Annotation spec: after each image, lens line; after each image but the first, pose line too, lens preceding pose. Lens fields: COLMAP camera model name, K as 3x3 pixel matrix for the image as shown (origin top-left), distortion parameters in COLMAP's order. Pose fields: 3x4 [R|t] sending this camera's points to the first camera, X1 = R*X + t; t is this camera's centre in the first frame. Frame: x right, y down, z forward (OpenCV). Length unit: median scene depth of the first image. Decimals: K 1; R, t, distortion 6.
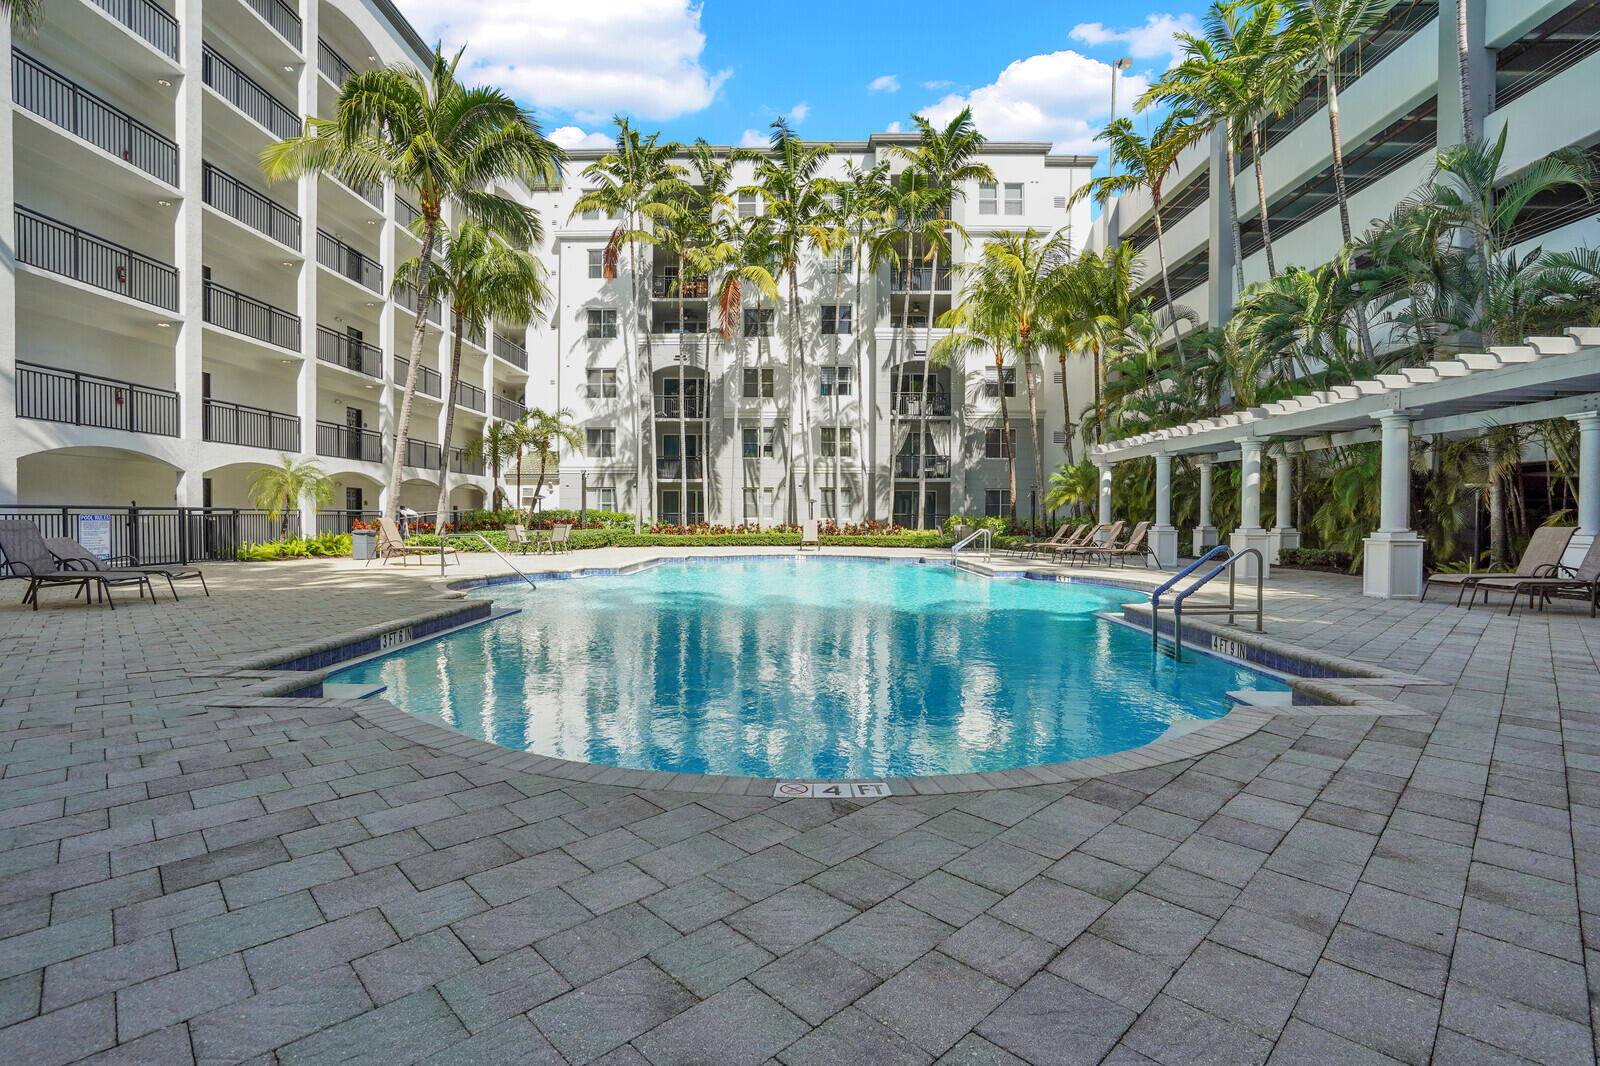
lens RADIAL K [[783.5, 0, 809.0], [0, 783.5, 522.6], [0, 0, 1]] dist [-0.028313, 0.001145]
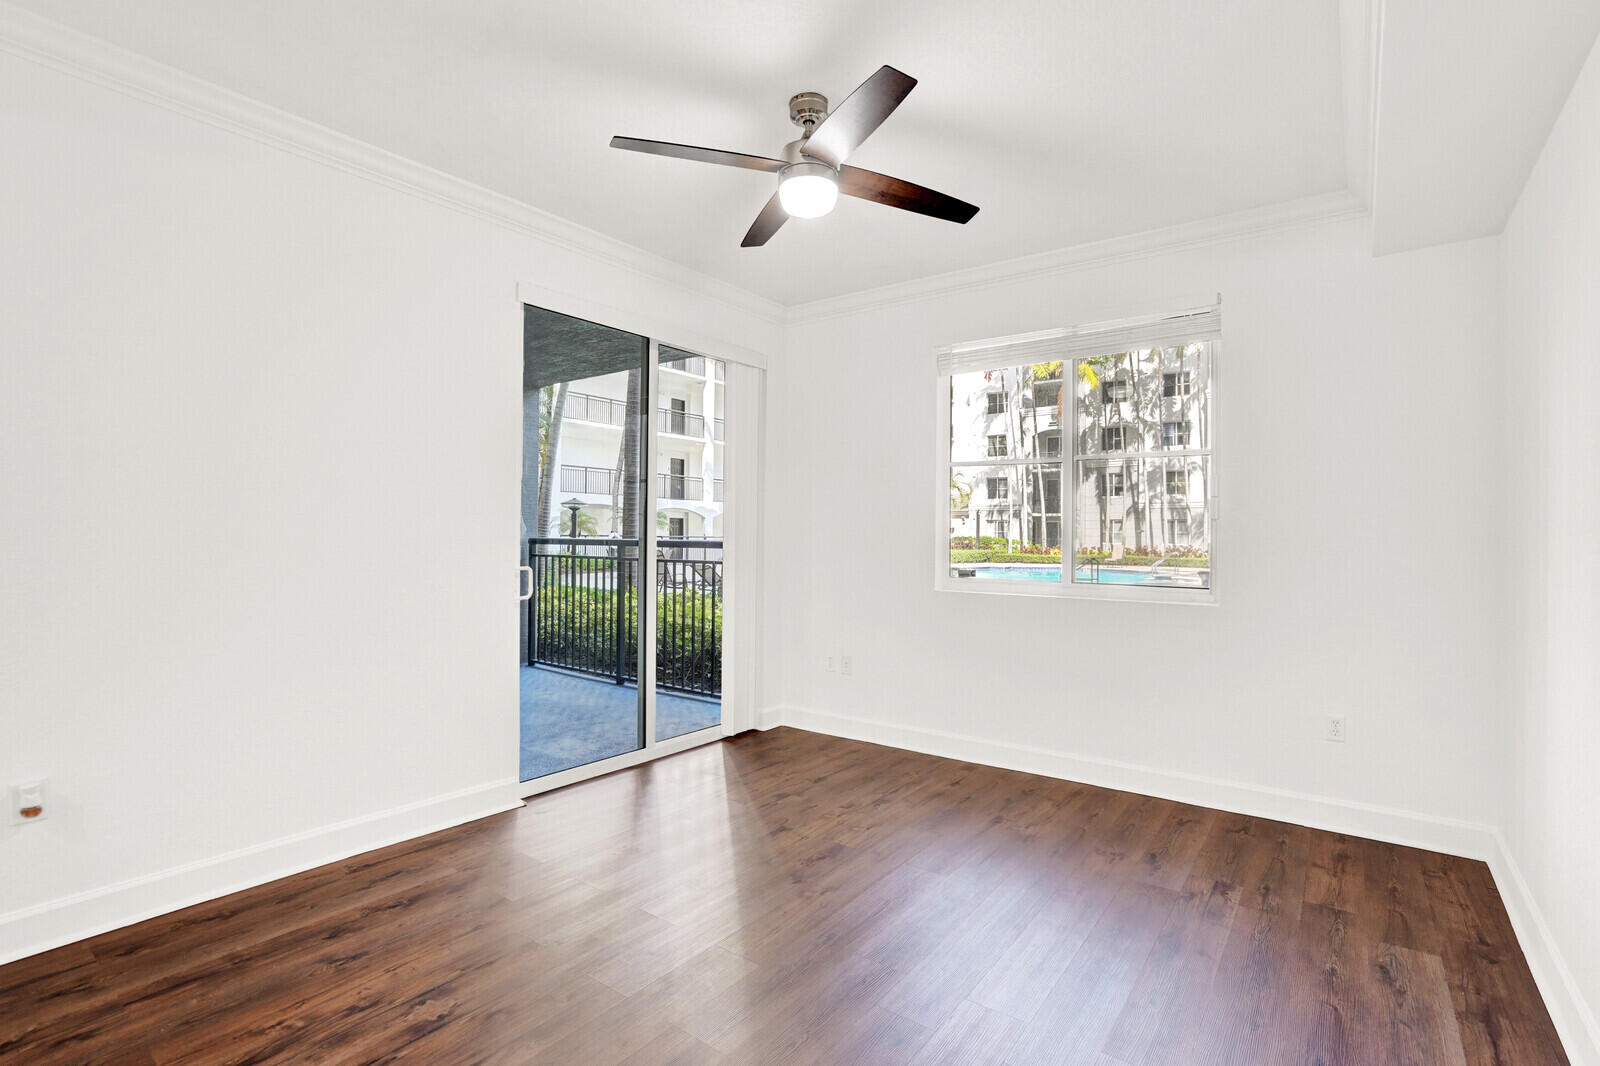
lens RADIAL K [[783.5, 0, 809.0], [0, 783.5, 522.6], [0, 0, 1]] dist [-0.028313, 0.001145]
pose [[0.812239, -0.006254, -0.583292, 0.292823], [-0.010914, 0.999605, -0.025916, -0.000271], [0.583223, 0.027416, 0.811849, -0.348262]]
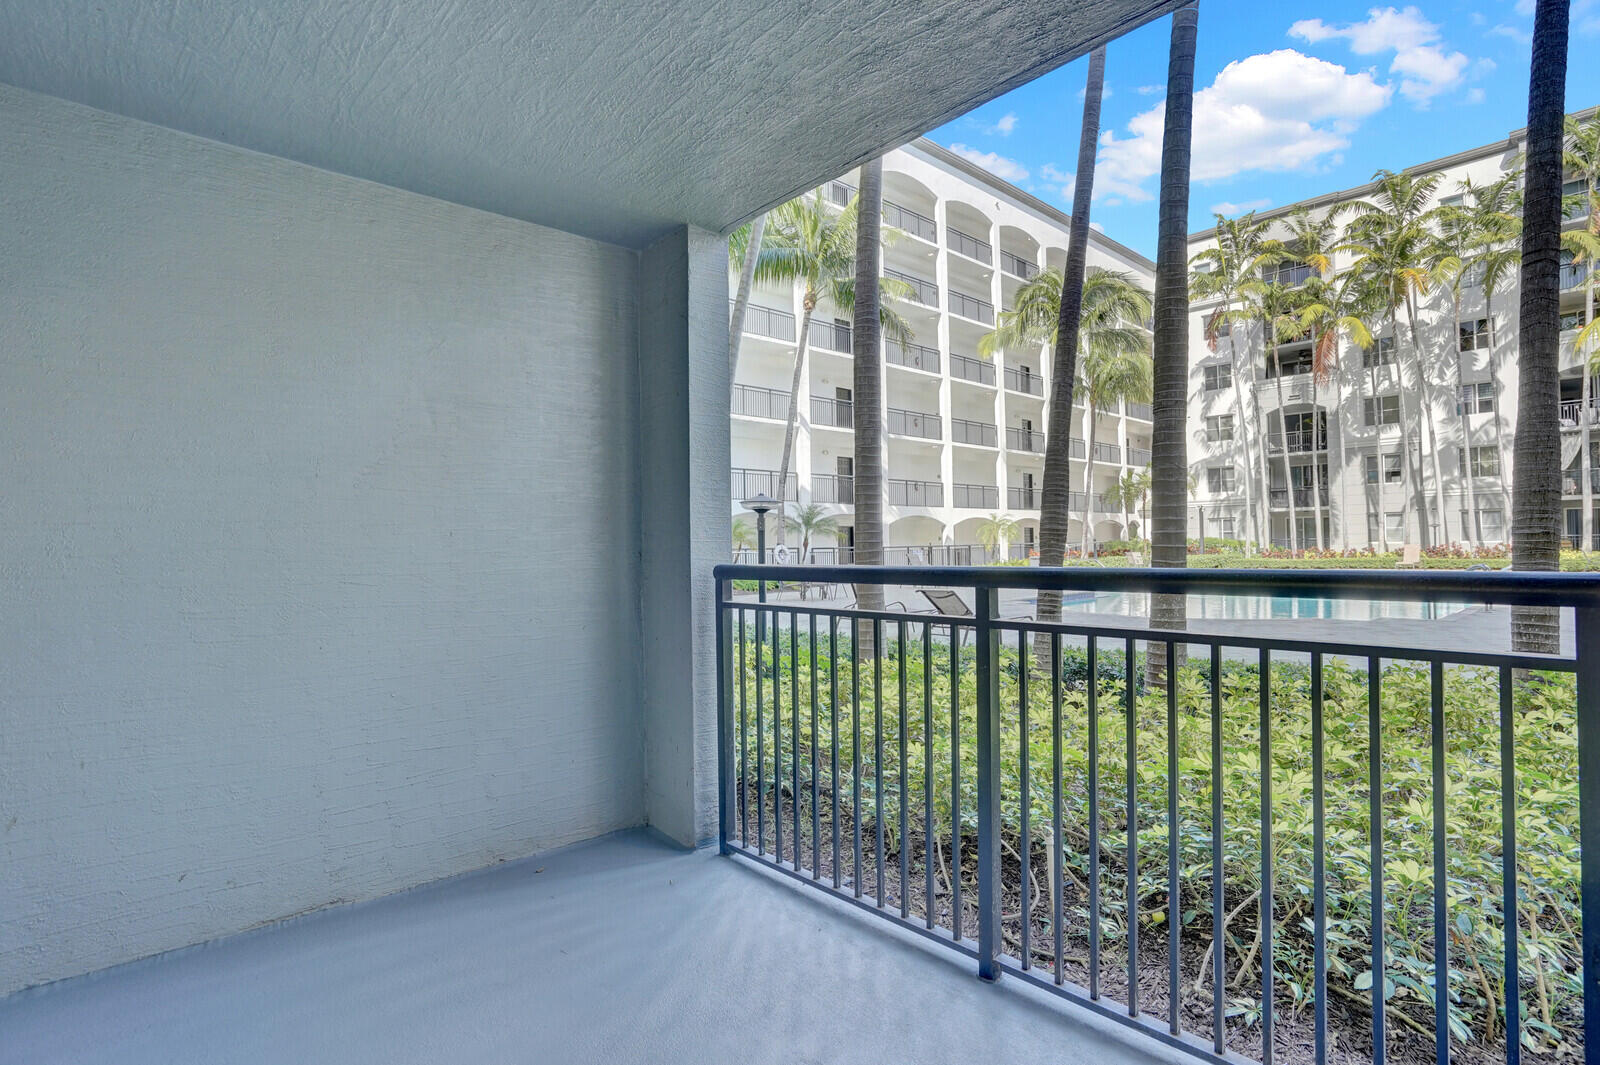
lens RADIAL K [[783.5, 0, 809.0], [0, 783.5, 522.1], [0, 0, 1]] dist [-0.028313, 0.001145]
pose [[0.697118, -0.037064, -0.715998, 0.137655], [0.012788, 0.999147, -0.039271, -0.001861], [0.716843, 0.018221, 0.696997, -0.248098]]
